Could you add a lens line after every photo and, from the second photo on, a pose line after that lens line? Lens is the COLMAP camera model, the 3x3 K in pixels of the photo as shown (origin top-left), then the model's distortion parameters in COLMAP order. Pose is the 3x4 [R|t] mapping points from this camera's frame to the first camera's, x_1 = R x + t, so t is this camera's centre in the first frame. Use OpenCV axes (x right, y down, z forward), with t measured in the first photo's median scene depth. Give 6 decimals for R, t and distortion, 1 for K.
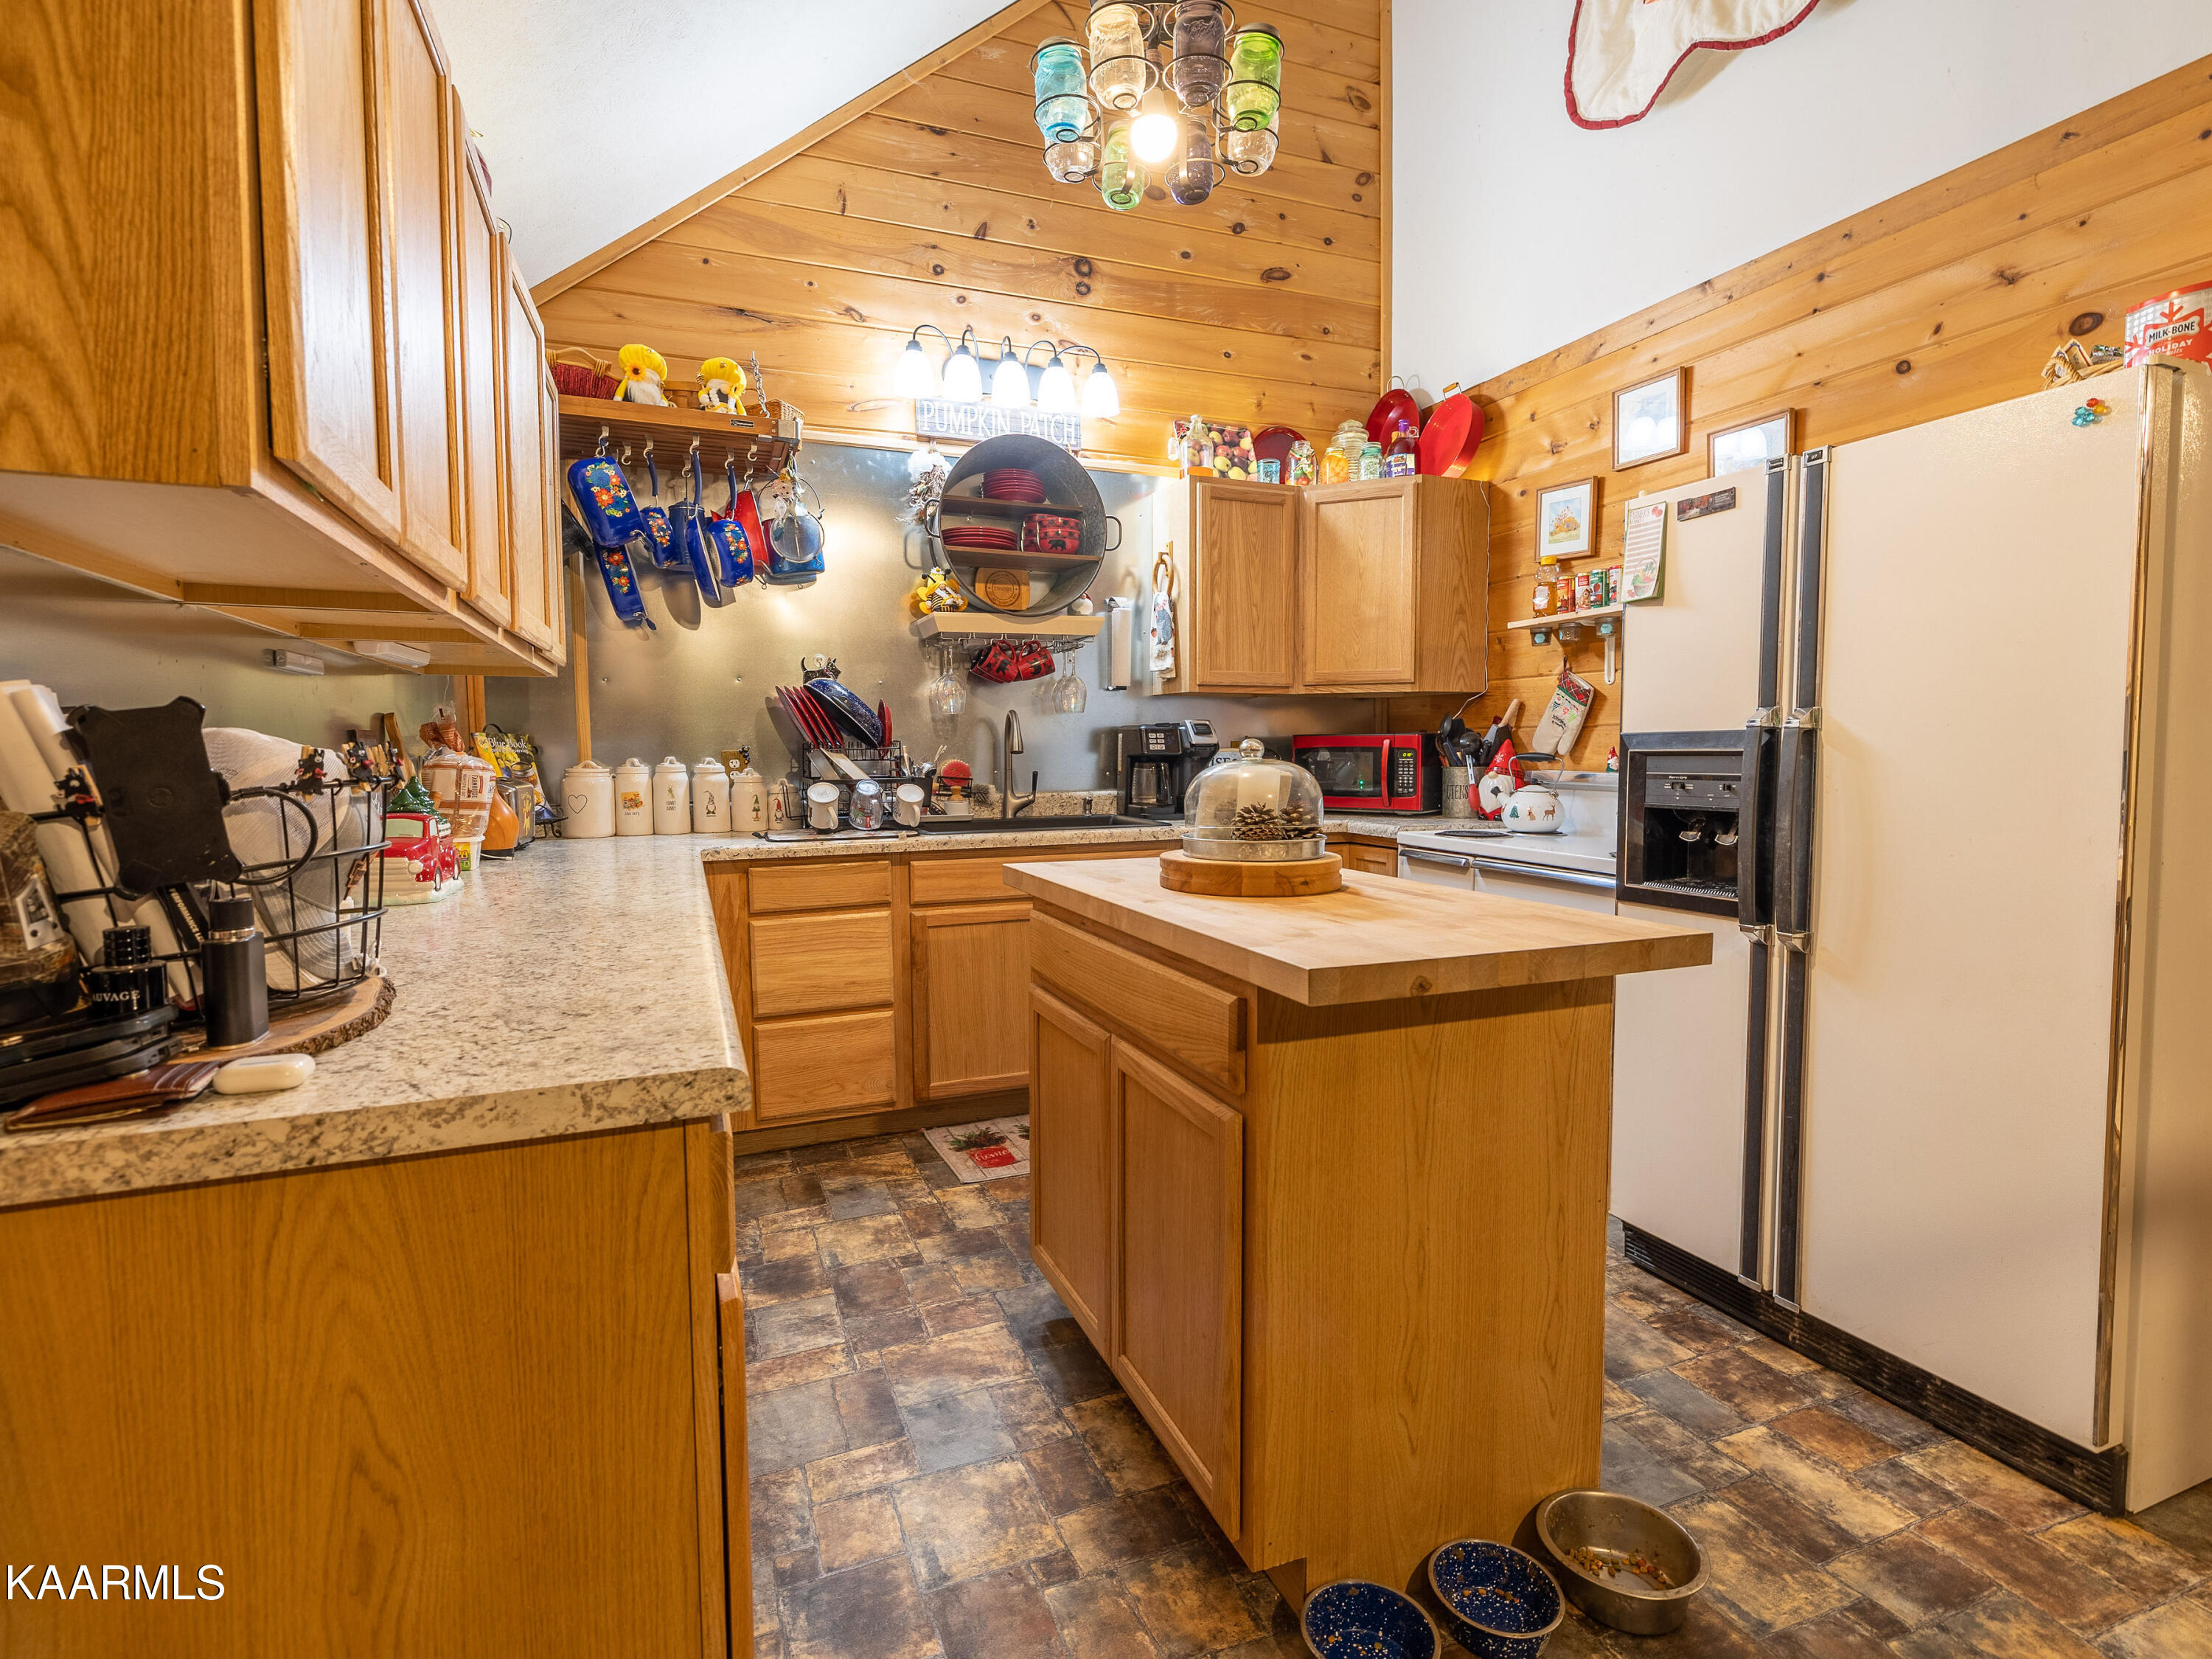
lens RADIAL K [[1053.4, 0, 1123.0], [0, 1053.4, 807.6], [0, 0, 1]] dist [0.000282, -0.000240]
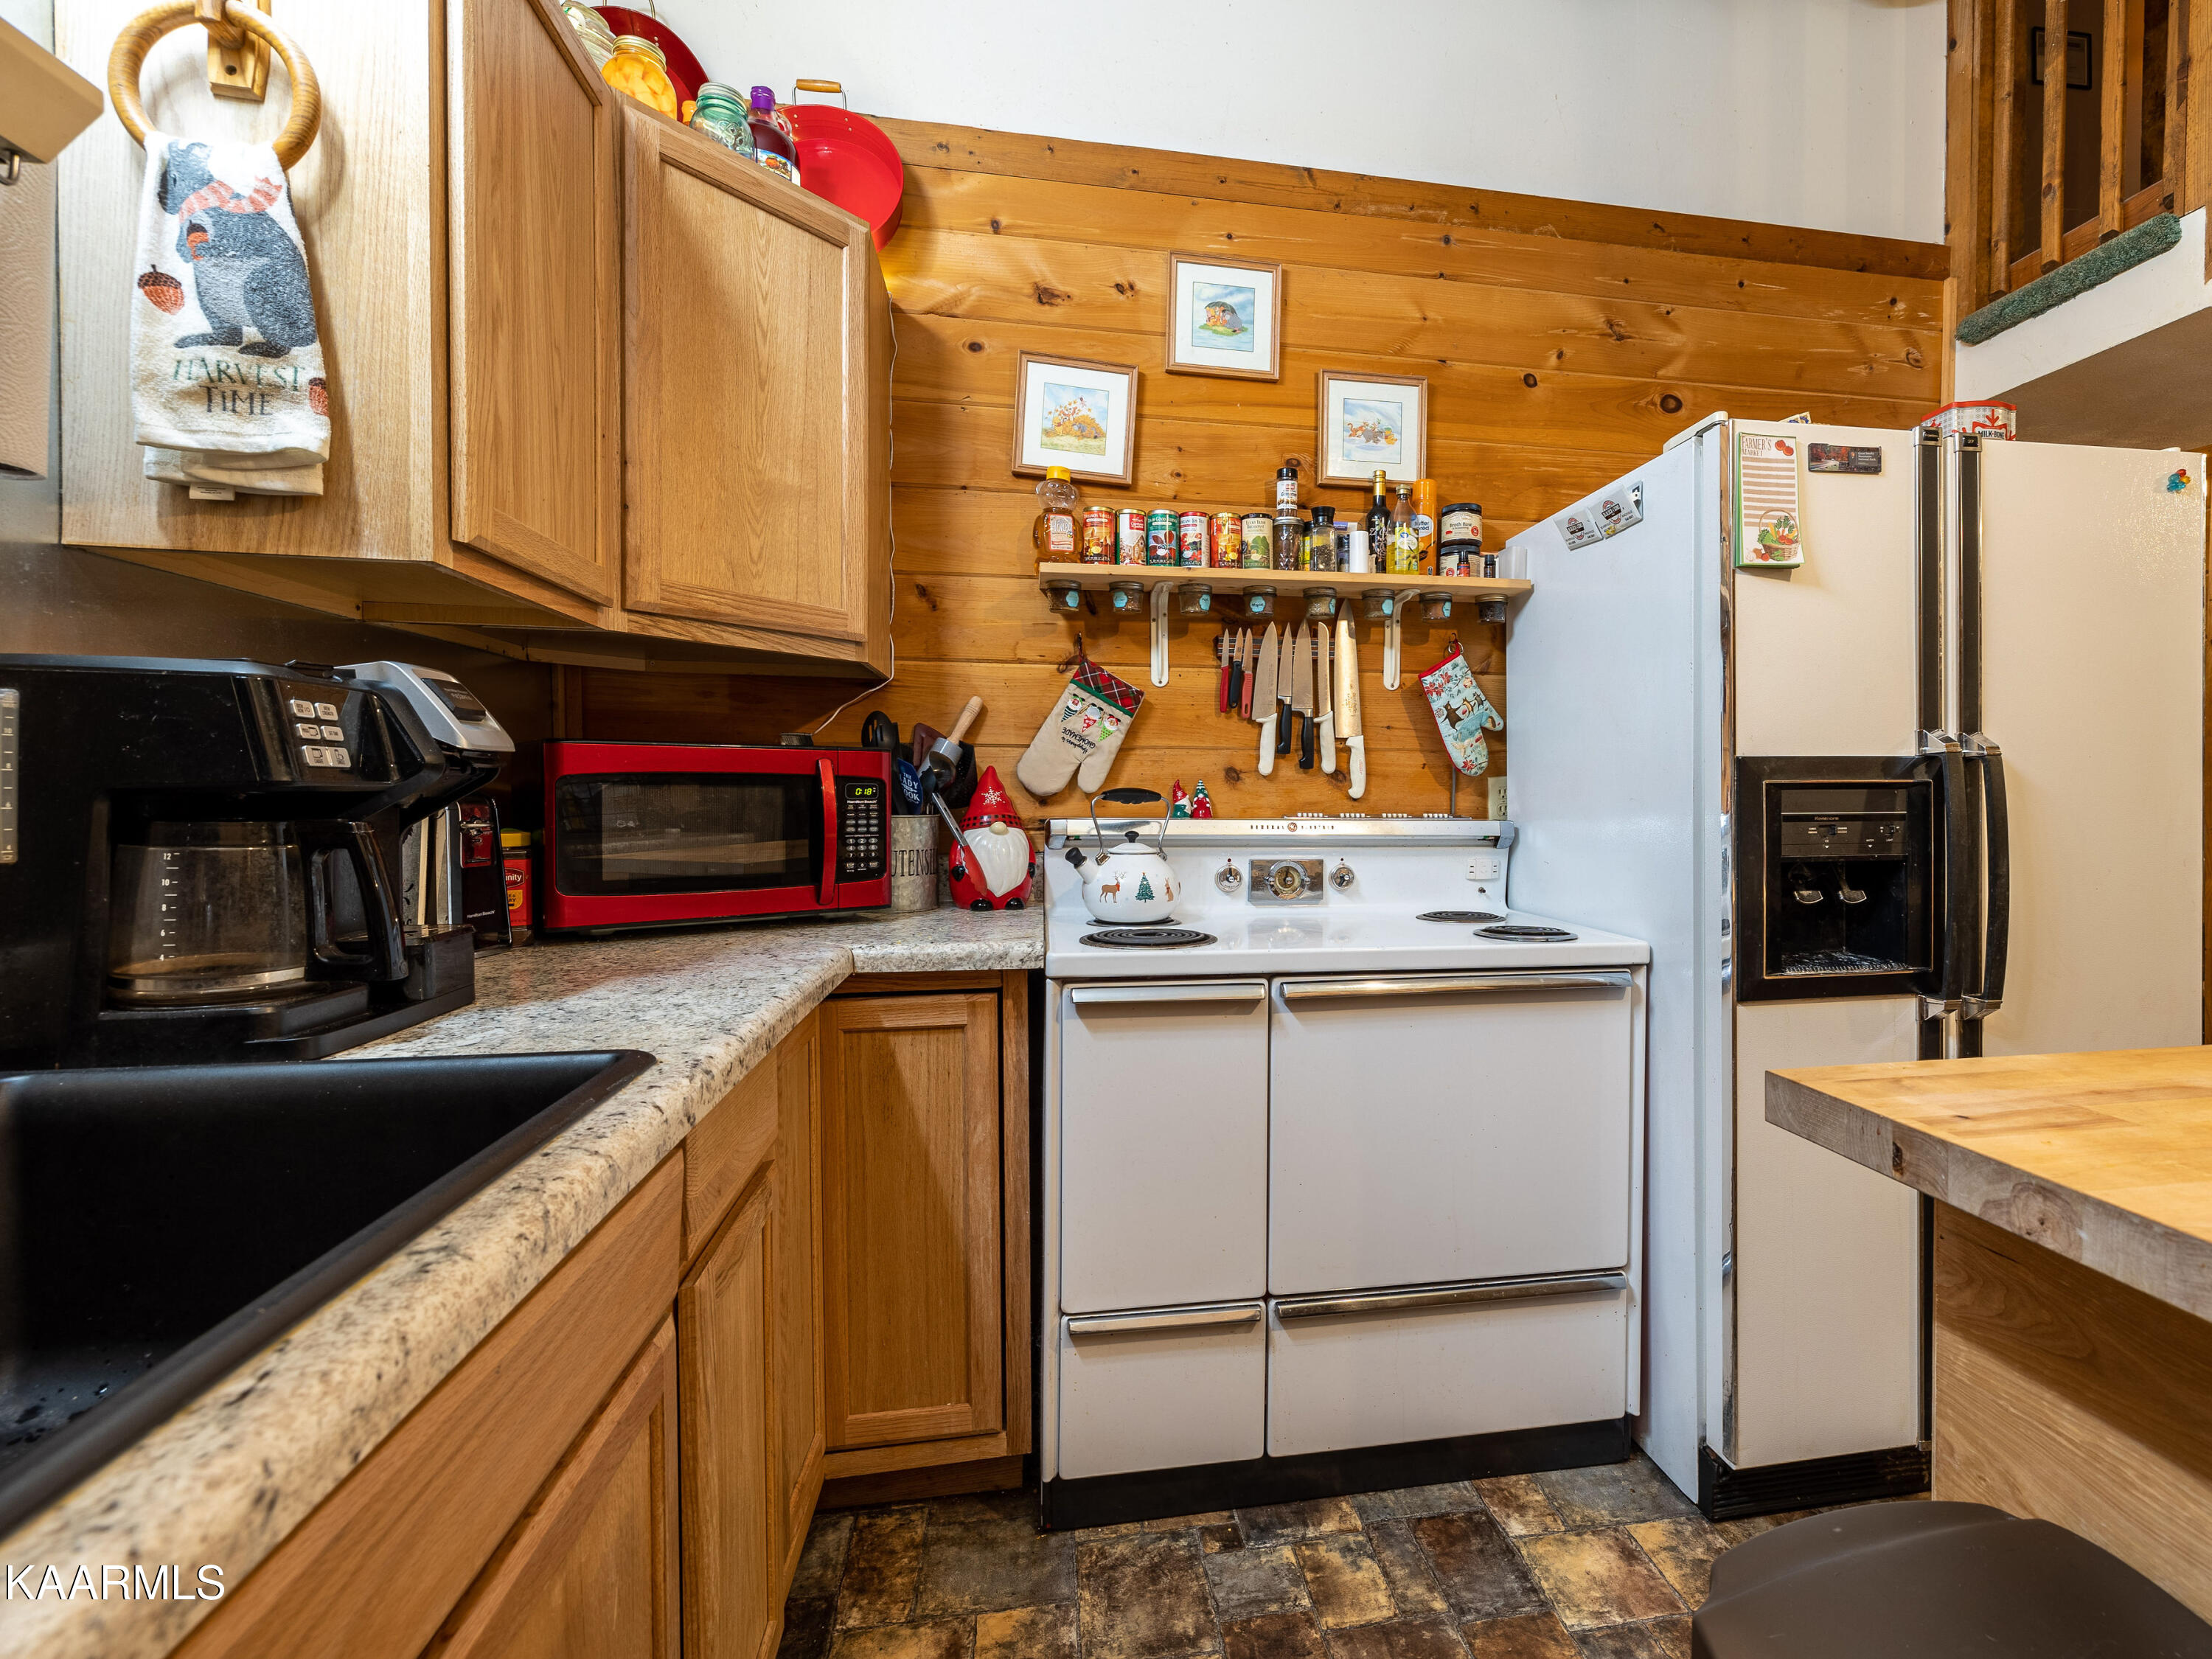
lens RADIAL K [[1052.2, 0, 1205.8], [0, 1052.2, 812.3], [0, 0, 1]] dist [-0.000048, -0.001034]
pose [[0.210222, -0.014431, 0.977547, -0.208608], [0.052772, 0.998601, 0.003393, -0.042928], [-0.976228, 0.050874, 0.210690, 0.936942]]
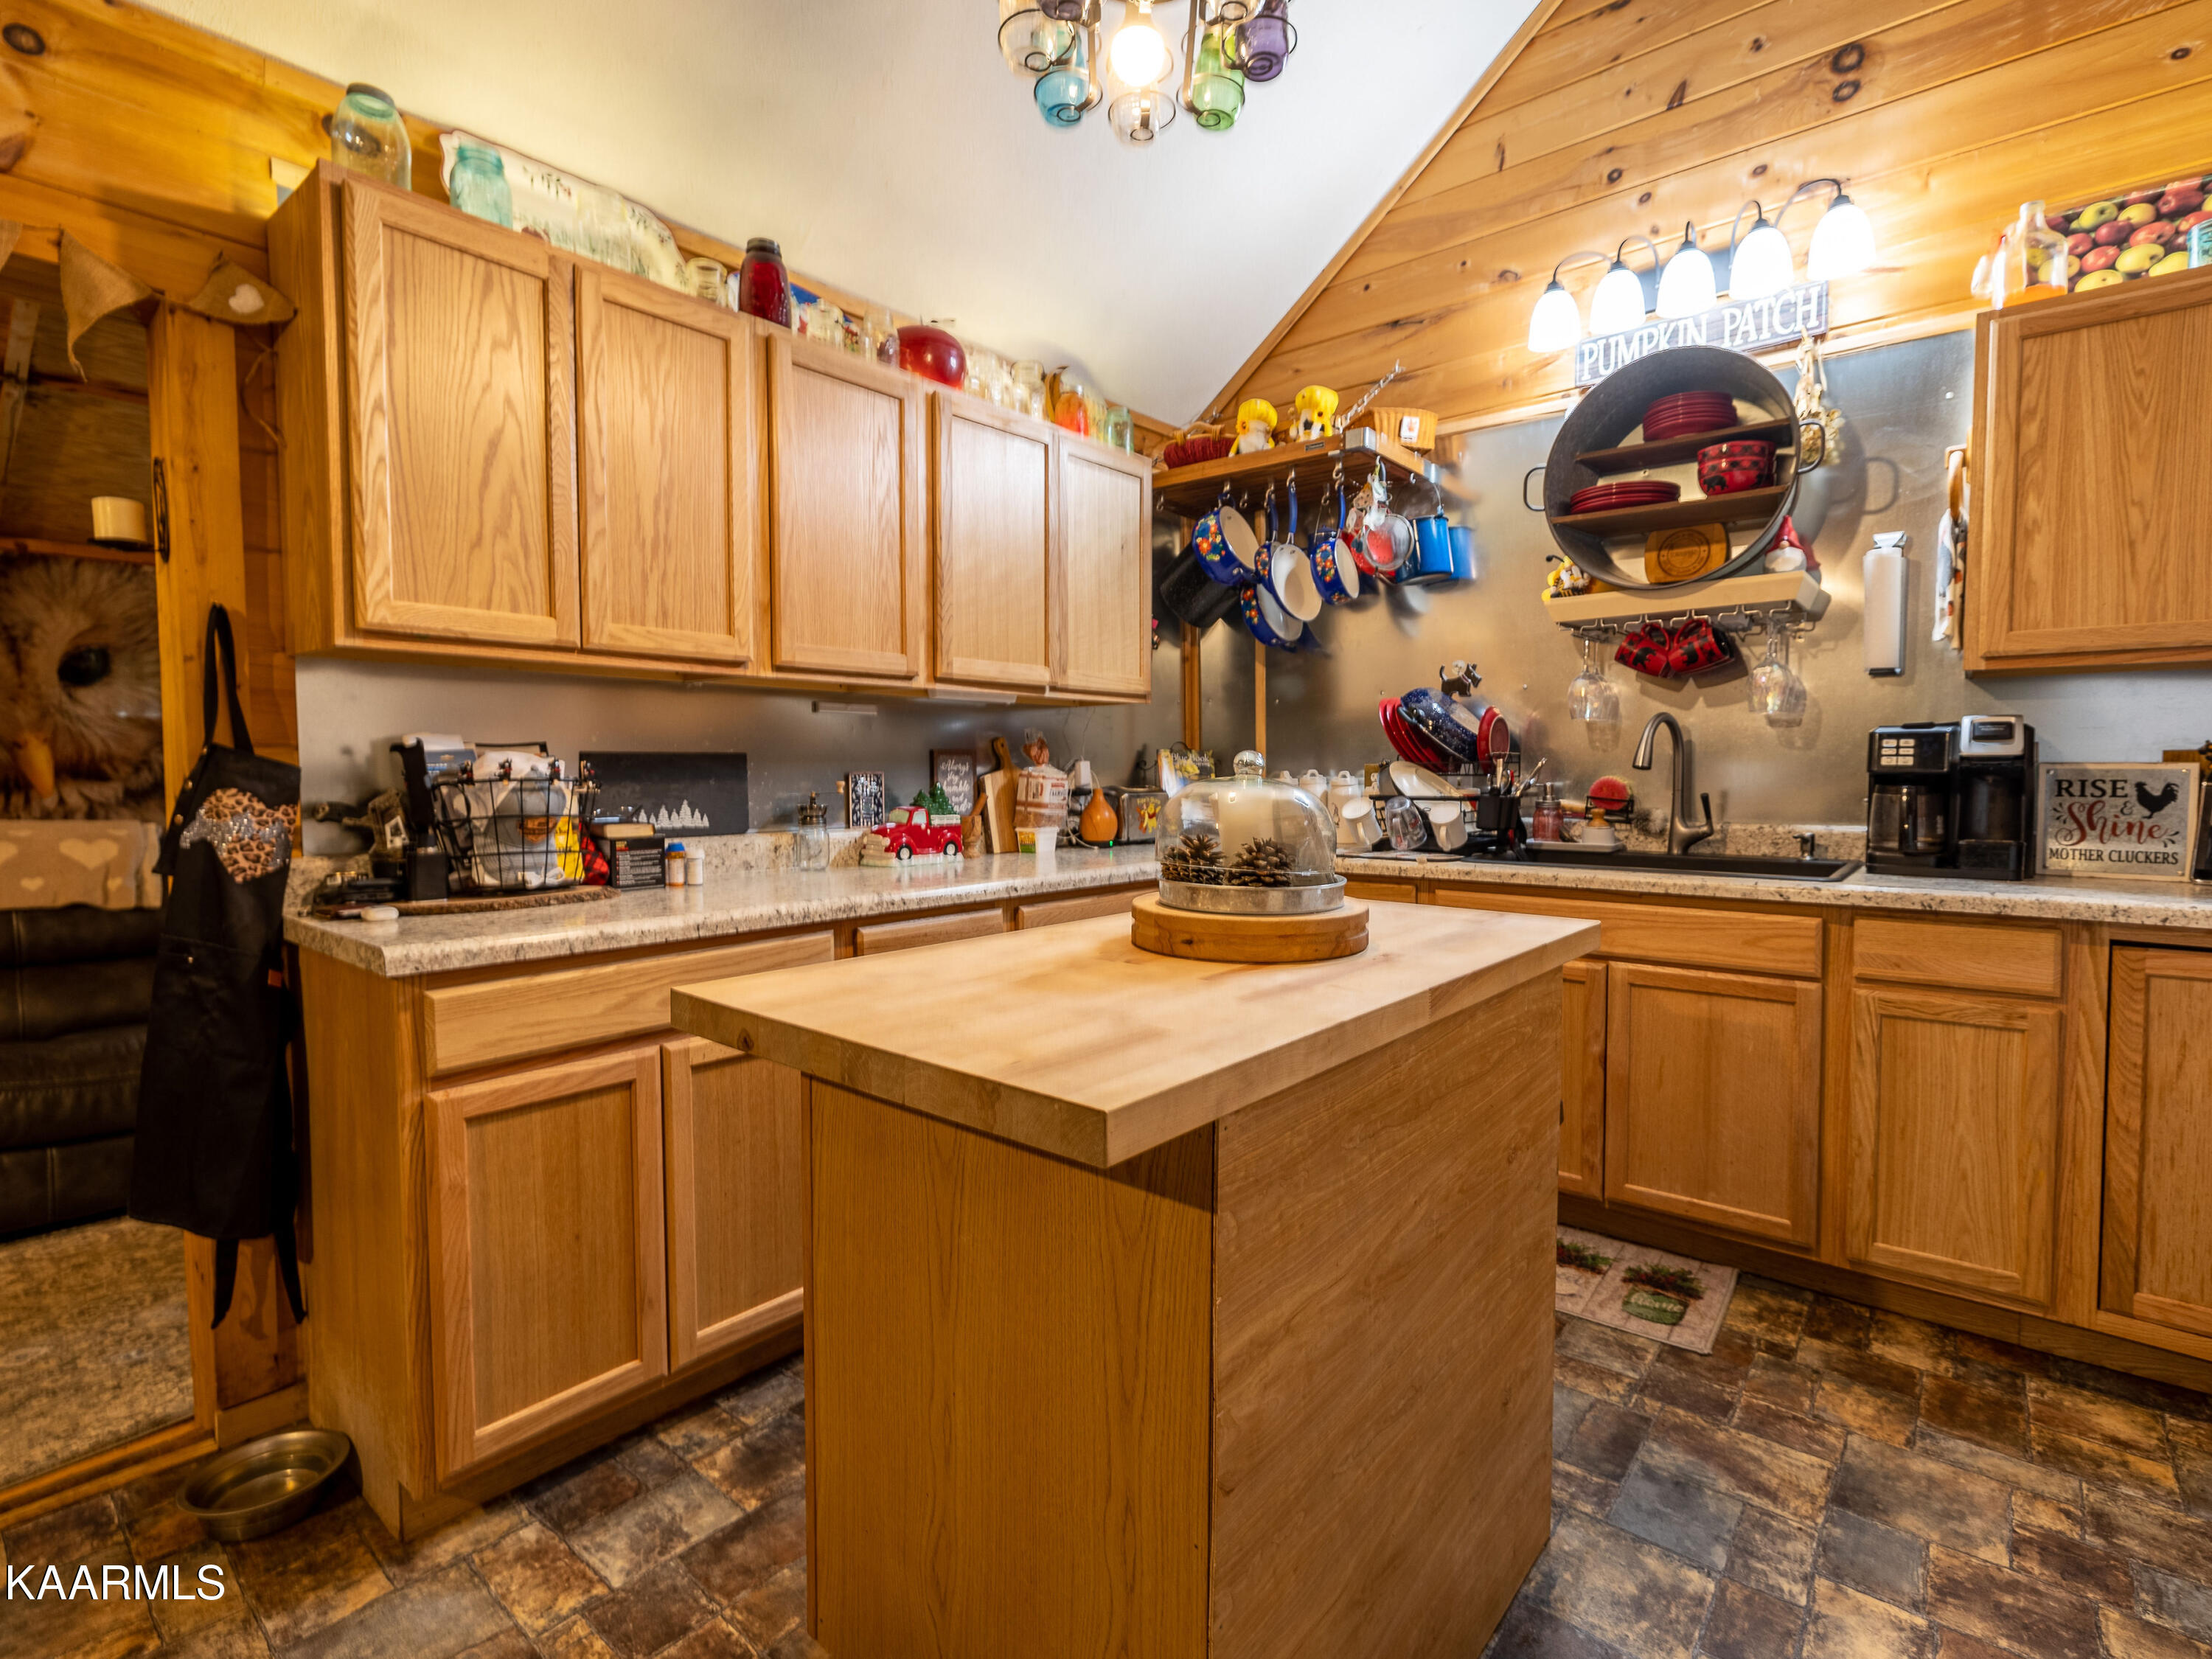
lens RADIAL K [[1074.1, 0, 1129.1], [0, 1074.1, 817.8], [0, 0, 1]] dist [-0.000498, -0.000154]
pose [[0.465426, 0.046519, -0.883863, 0.488898], [-0.050477, 0.998388, 0.025966, -0.020380], [0.883646, 0.032529, 0.467024, 0.354637]]
